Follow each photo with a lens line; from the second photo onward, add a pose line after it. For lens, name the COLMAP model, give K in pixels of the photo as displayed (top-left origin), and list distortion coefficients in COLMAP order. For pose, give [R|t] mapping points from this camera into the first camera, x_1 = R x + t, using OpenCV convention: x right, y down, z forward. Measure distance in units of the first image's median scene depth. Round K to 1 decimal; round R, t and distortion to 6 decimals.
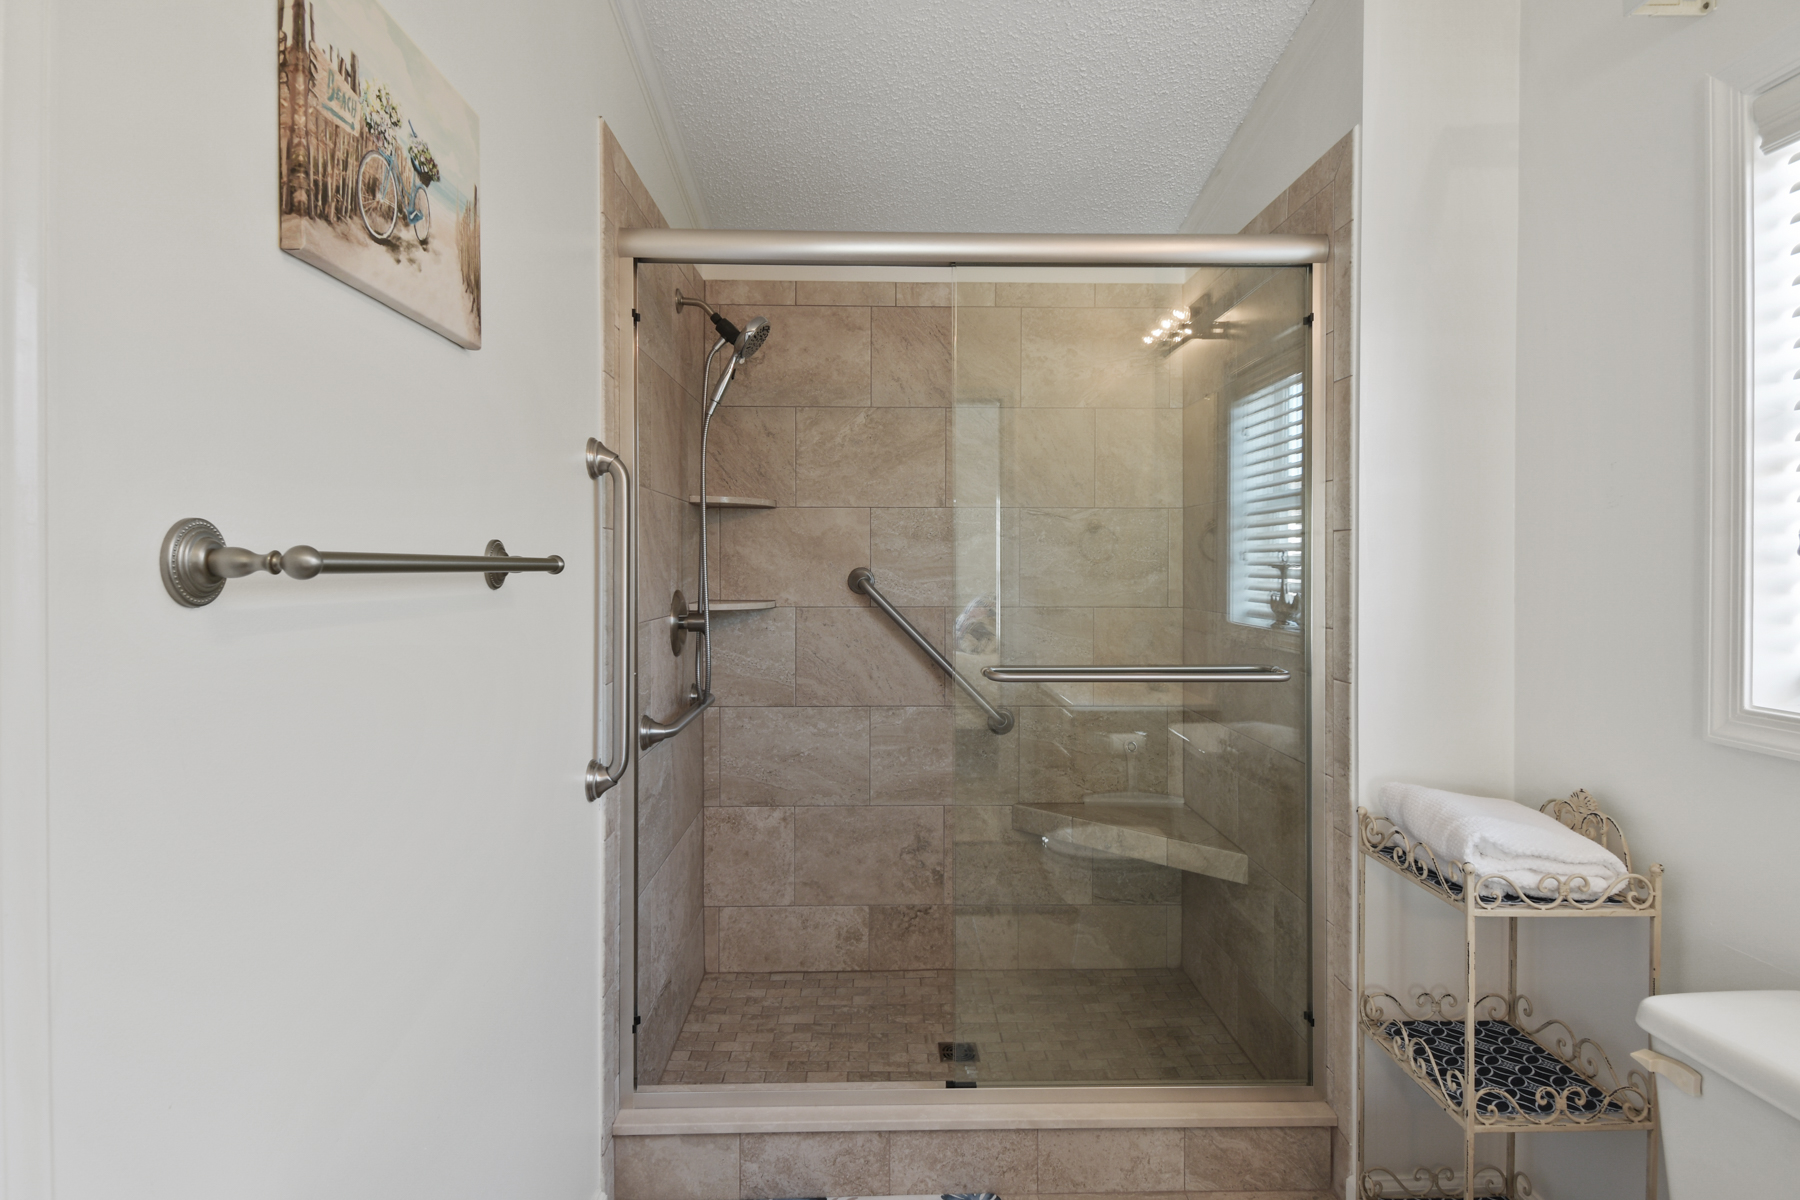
lens RADIAL K [[1035.7, 0, 901.4], [0, 1035.7, 589.0], [0, 0, 1]] dist [0.027675, -0.017411]
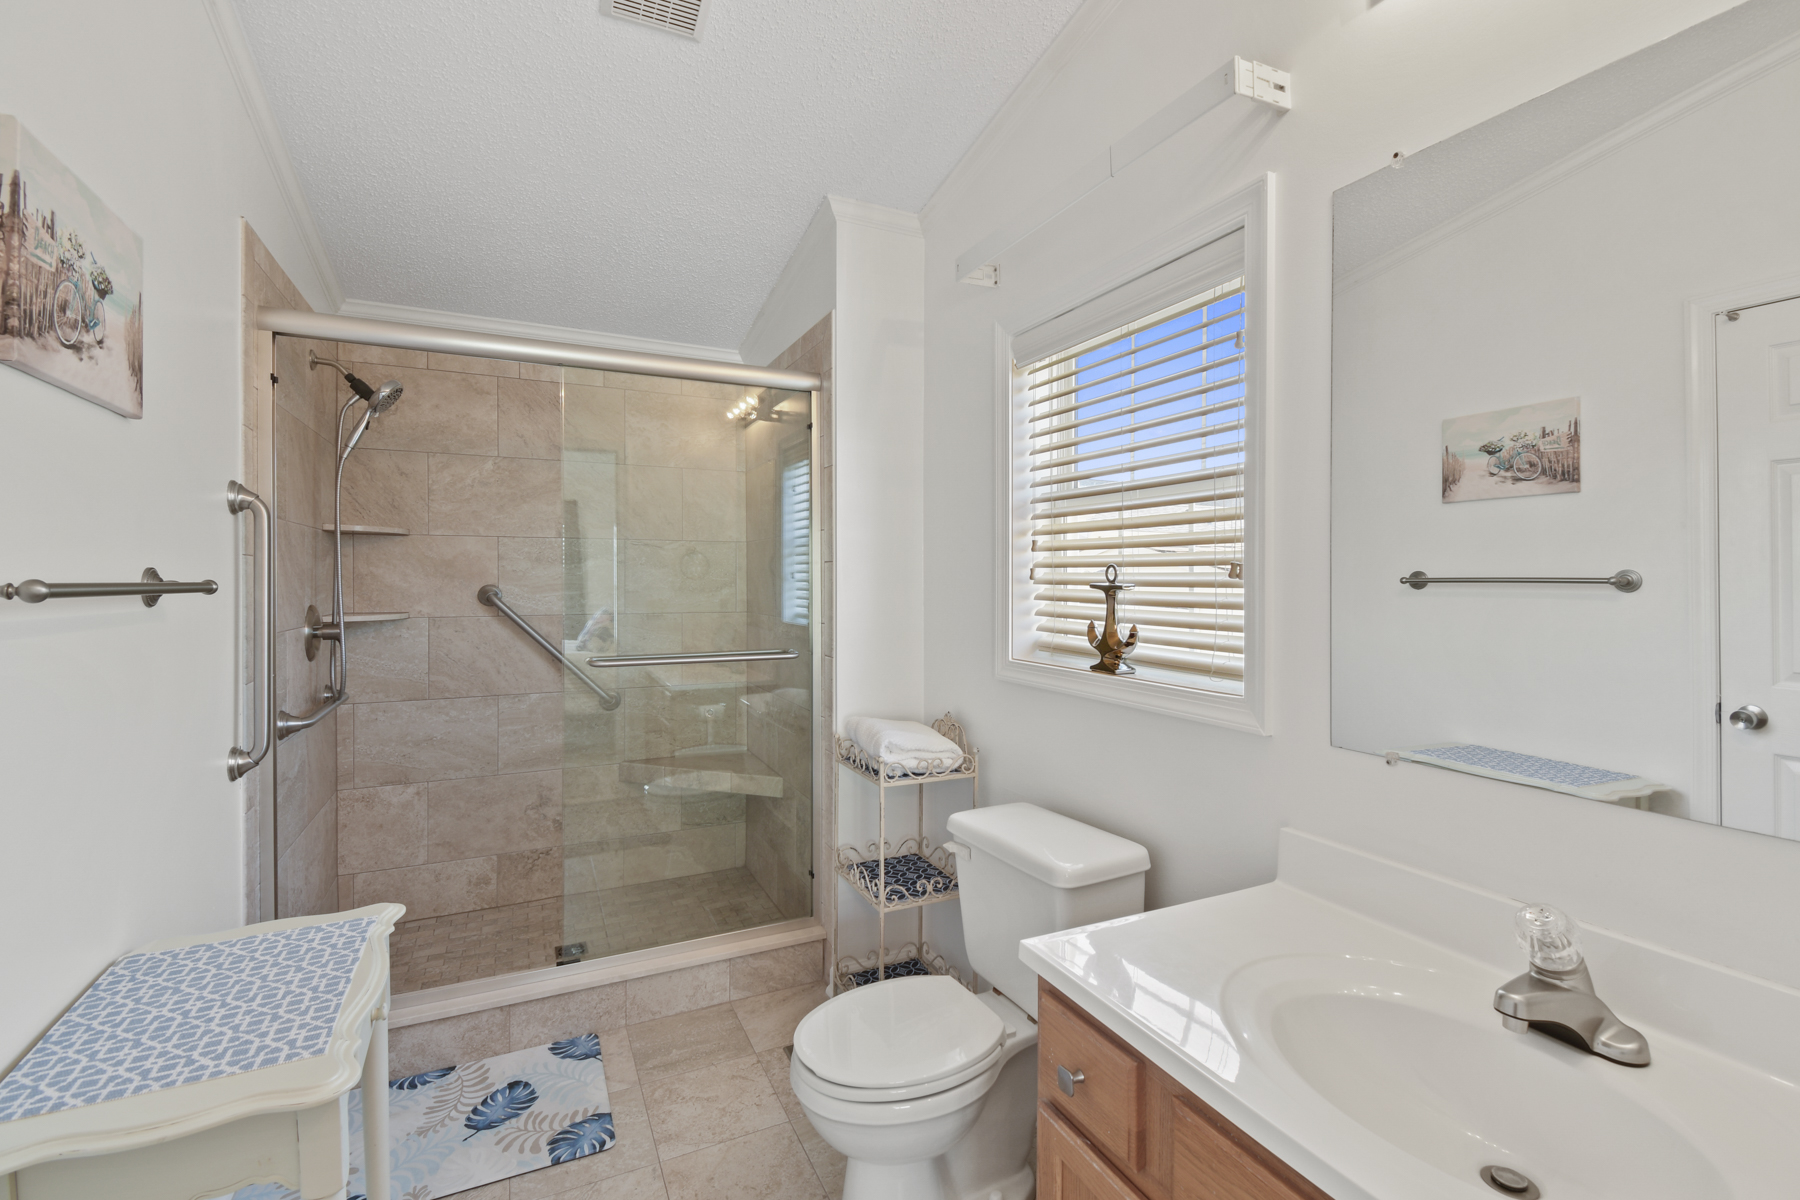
lens RADIAL K [[819.6, 0, 914.1], [0, 819.6, 585.9], [0, 0, 1]] dist [0.025417, -0.018584]
pose [[0.908836, -0.003772, 0.417137, 0.018494], [0.010114, 0.999864, -0.012995, -0.001870], [-0.417032, 0.016029, 0.908751, -0.181965]]
